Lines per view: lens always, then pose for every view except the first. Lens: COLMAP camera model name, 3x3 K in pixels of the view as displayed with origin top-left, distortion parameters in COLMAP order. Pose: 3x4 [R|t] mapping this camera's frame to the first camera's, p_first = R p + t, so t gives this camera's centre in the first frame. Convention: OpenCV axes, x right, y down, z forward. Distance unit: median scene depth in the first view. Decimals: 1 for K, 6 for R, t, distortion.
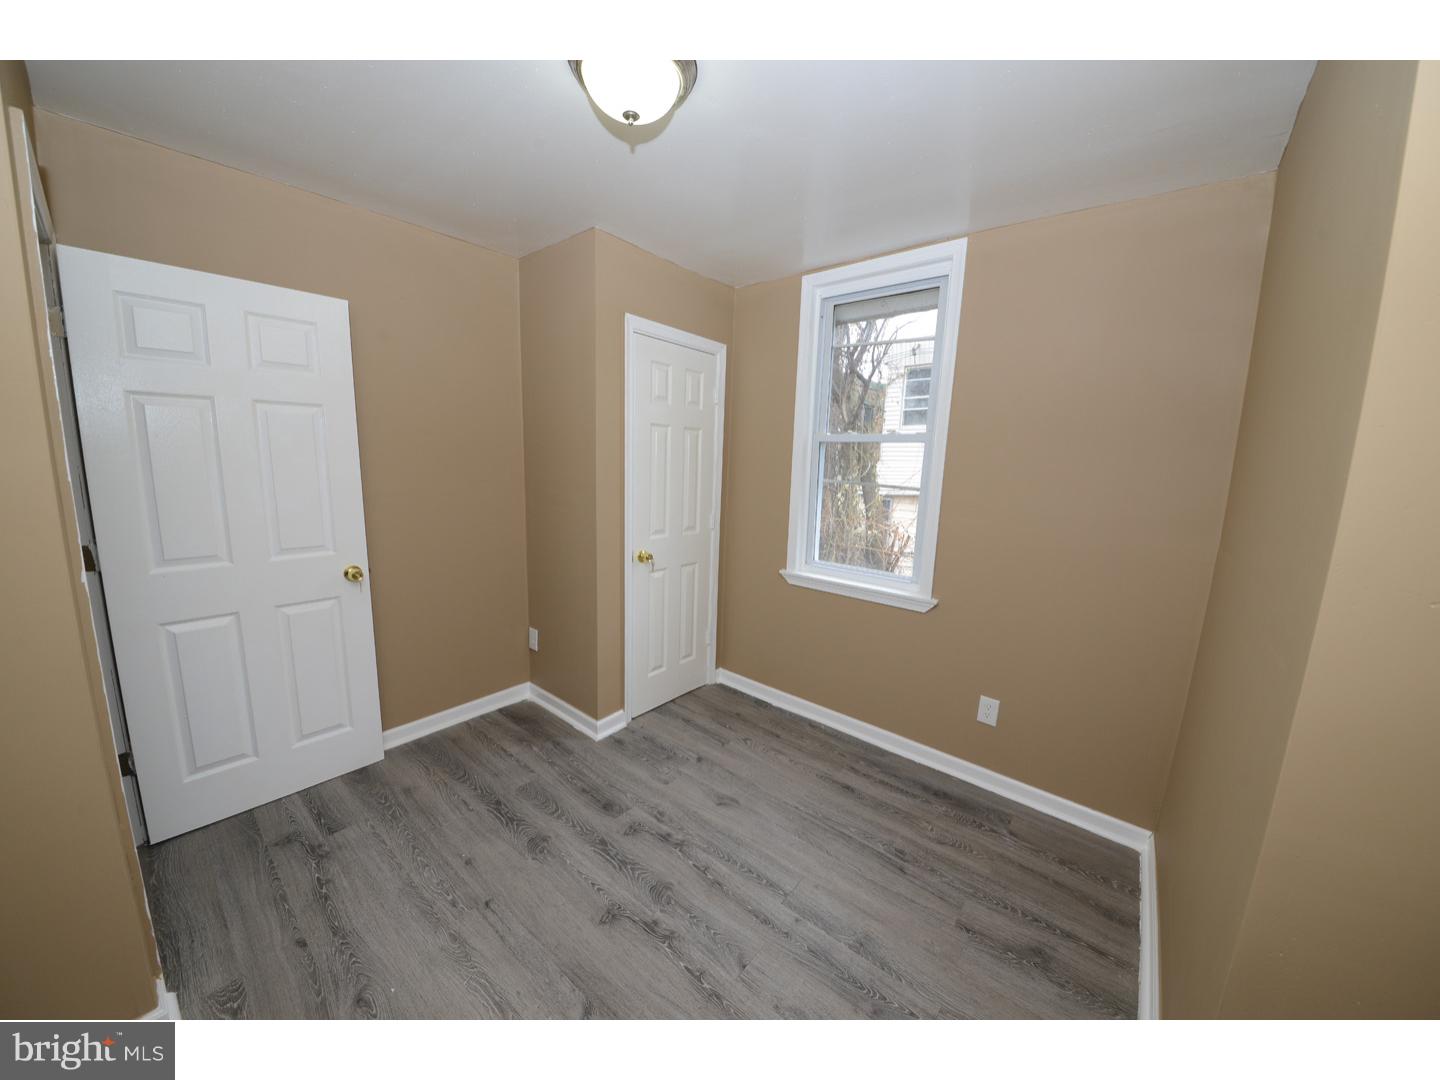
lens RADIAL K [[504.9, 0, 707.5], [0, 504.9, 537.2], [0, 0, 1]] dist [-0.007652, -0.005773]
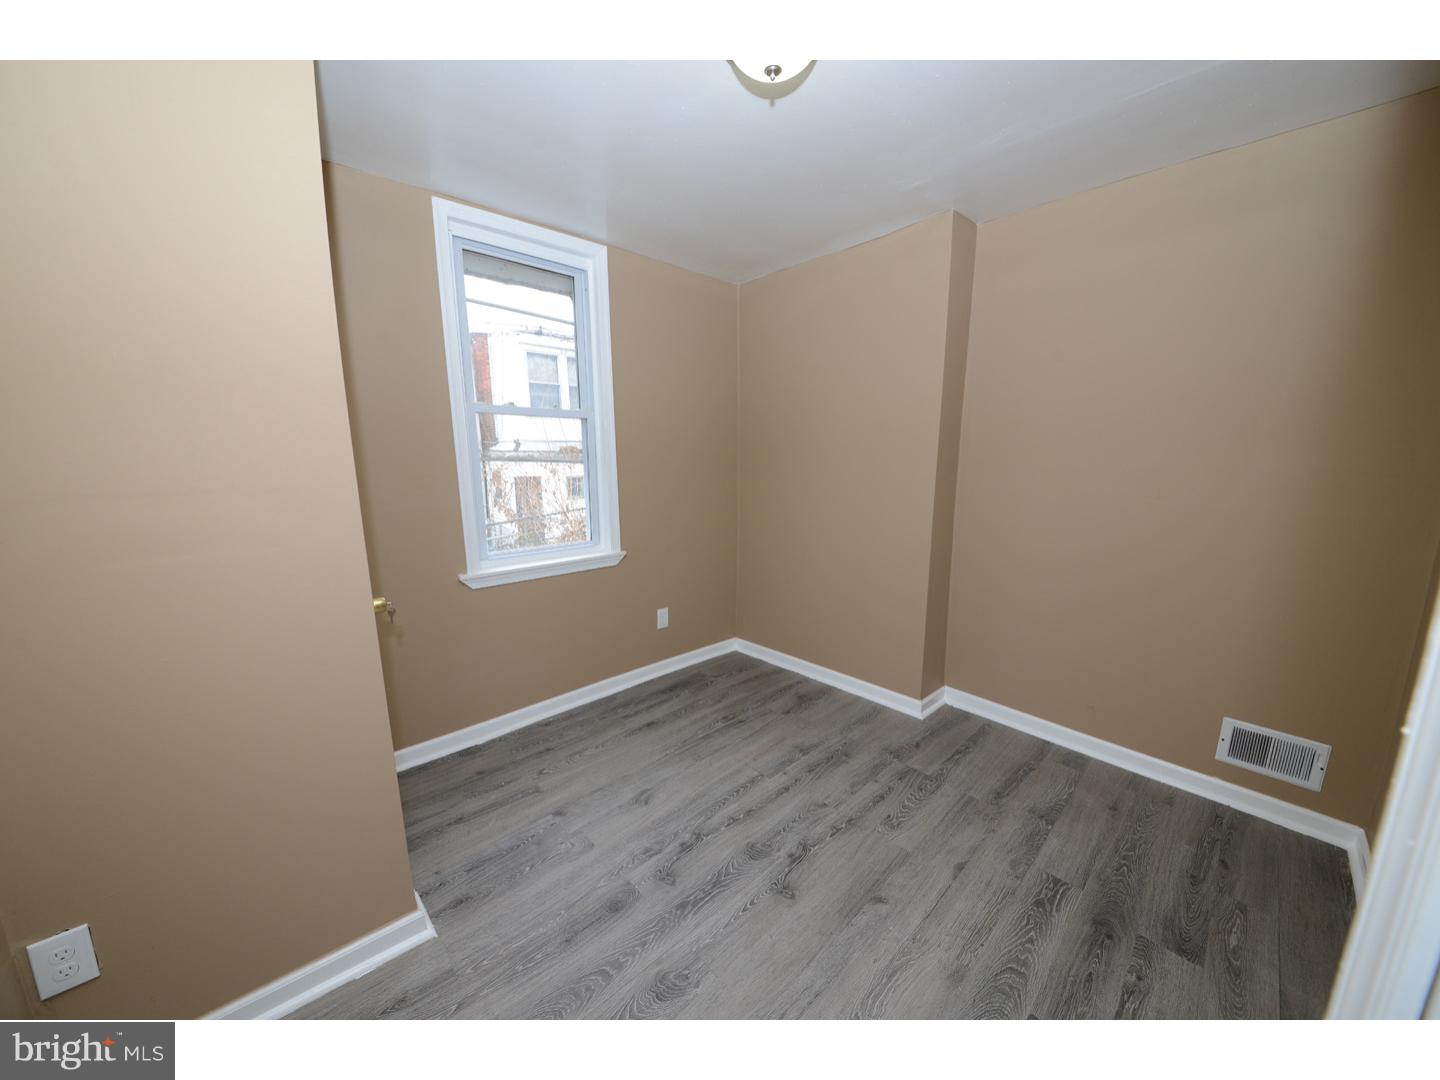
lens RADIAL K [[504.9, 0, 727.5], [0, 504.9, 541.0], [0, 0, 1]] dist [-0.007652, -0.005773]
pose [[0.115356, -0.208937, 0.971101, -0.767158], [0.165581, 0.967994, 0.188599, -0.094482], [-0.979426, 0.139040, 0.146260, 0.644400]]
